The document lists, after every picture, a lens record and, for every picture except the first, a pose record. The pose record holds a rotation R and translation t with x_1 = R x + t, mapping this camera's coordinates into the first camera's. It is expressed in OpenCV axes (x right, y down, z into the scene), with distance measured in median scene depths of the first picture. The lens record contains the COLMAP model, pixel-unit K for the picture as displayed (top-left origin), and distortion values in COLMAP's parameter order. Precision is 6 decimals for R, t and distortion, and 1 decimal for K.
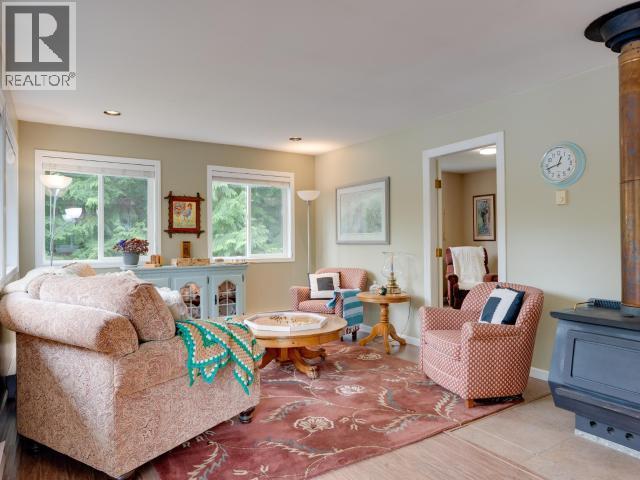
lens RADIAL K [[420.4, 0, 321.4], [0, 420.4, 238.8], [0, 0, 1]] dist [0.001077, 0.000005]
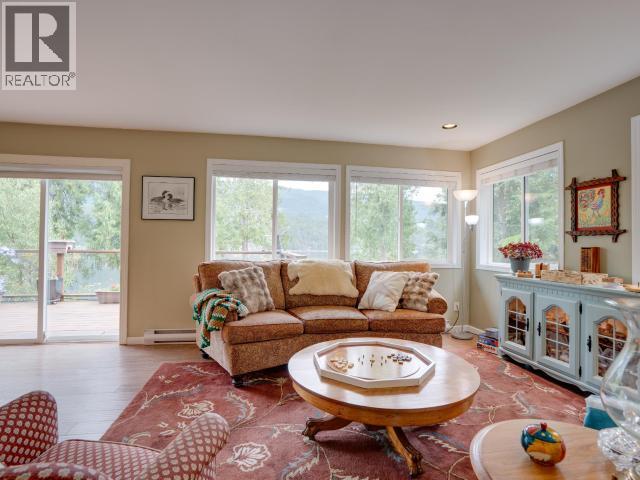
lens RADIAL K [[329.2, 0, 321.1], [0, 329.2, 241.9], [0, 0, 1]] dist [-0.035635, -0.000223]
pose [[-0.384277, -0.000922, -0.923217, 0.320759], [-0.000863, 0.999999, -0.000640, -0.001541], [0.923218, 0.000551, -0.384277, 0.806446]]
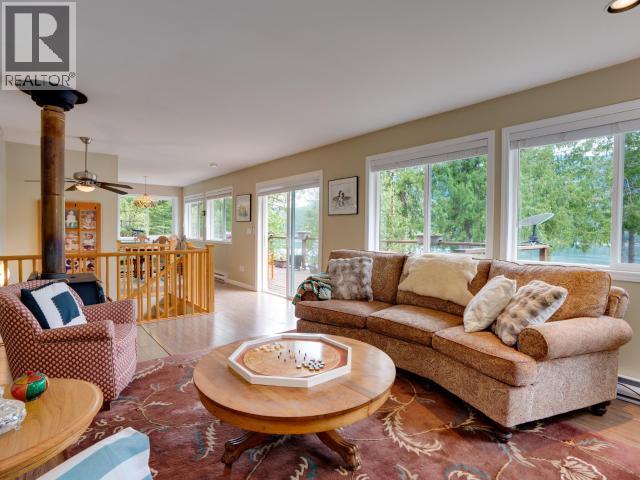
lens RADIAL K [[329.2, 0, 321.5], [0, 329.2, 240.9], [0, 0, 1]] dist [-0.035635, -0.000223]
pose [[-0.989639, 0.000917, -0.143572, -0.055114], [-0.002773, 0.999671, 0.025494, -0.002640], [0.143548, 0.025628, -0.989311, 1.095919]]
